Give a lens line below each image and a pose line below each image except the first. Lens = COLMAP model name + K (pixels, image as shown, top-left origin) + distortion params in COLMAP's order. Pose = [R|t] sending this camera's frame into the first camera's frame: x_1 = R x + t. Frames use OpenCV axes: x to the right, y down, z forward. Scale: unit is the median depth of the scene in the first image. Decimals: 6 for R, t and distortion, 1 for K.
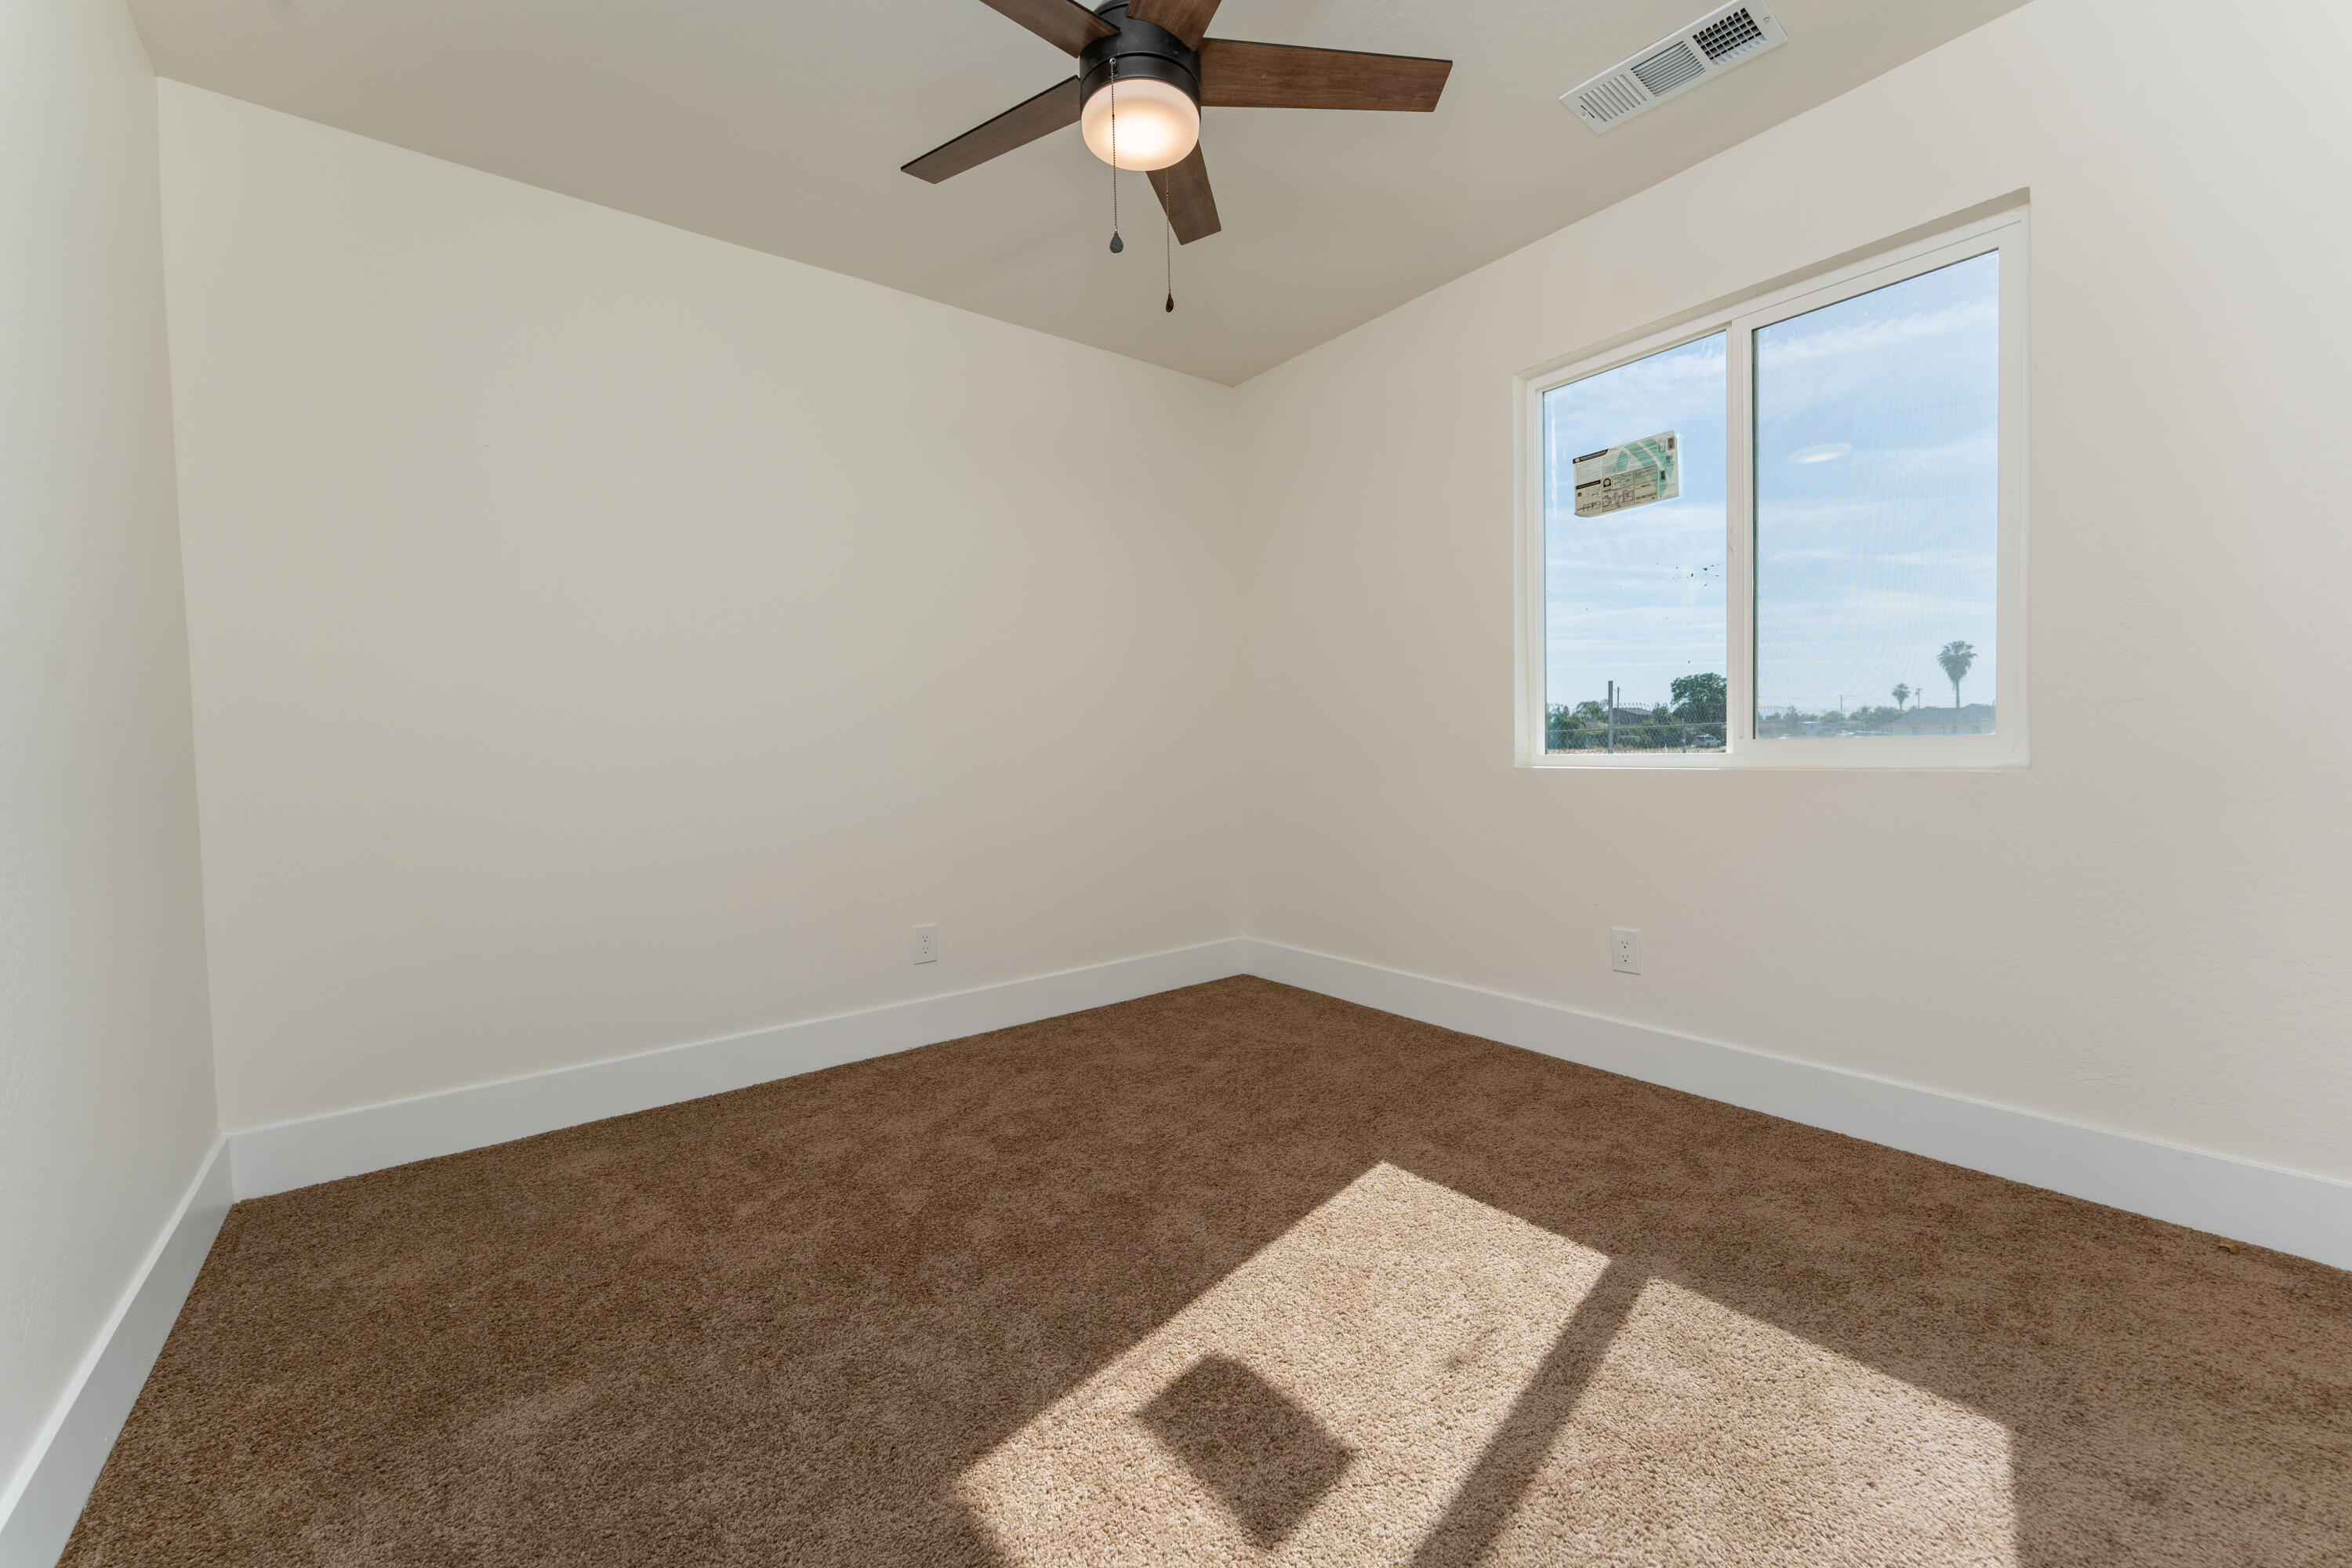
lens RADIAL K [[938.2, 0, 1174.8], [0, 938.2, 776.9], [0, 0, 1]] dist [-0.000696, -0.000288]
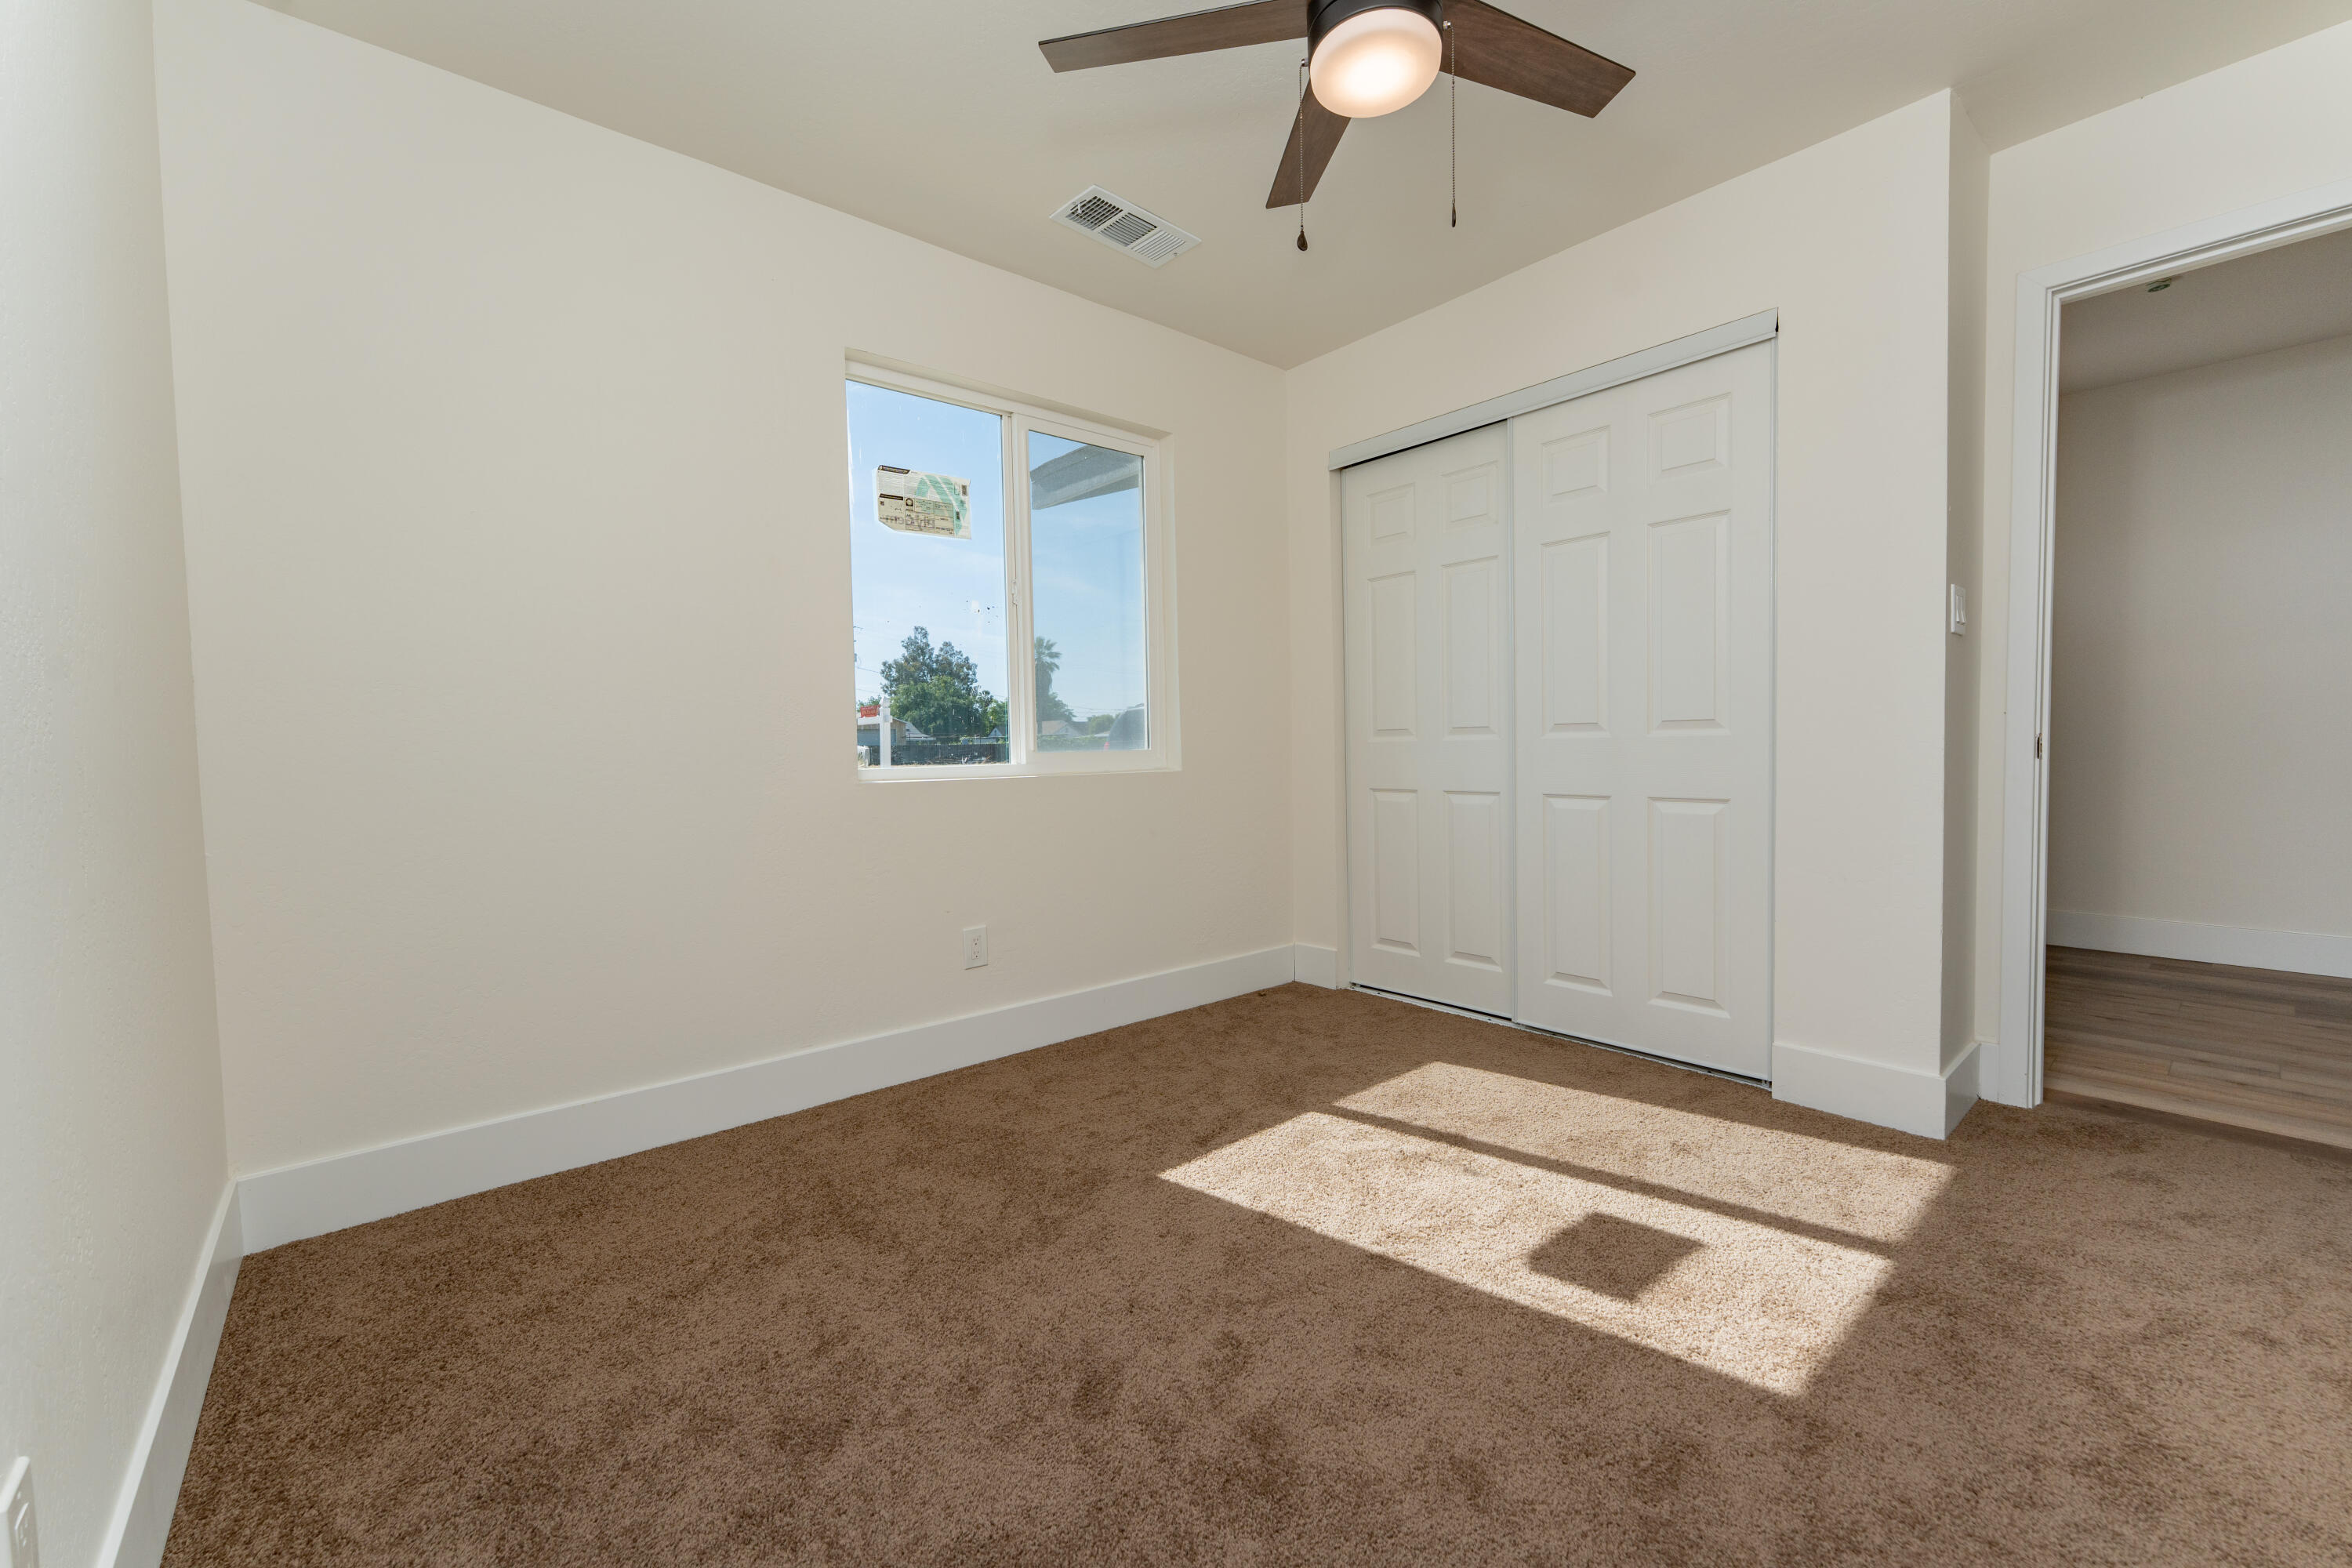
lens RADIAL K [[938.2, 0, 1174.8], [0, 938.2, 776.9], [0, 0, 1]] dist [-0.000696, -0.000288]
pose [[-0.042232, -0.014011, 0.999010, -0.615449], [0.049307, 0.998654, 0.016091, -0.017262], [-0.997890, 0.049938, -0.041484, 0.814946]]
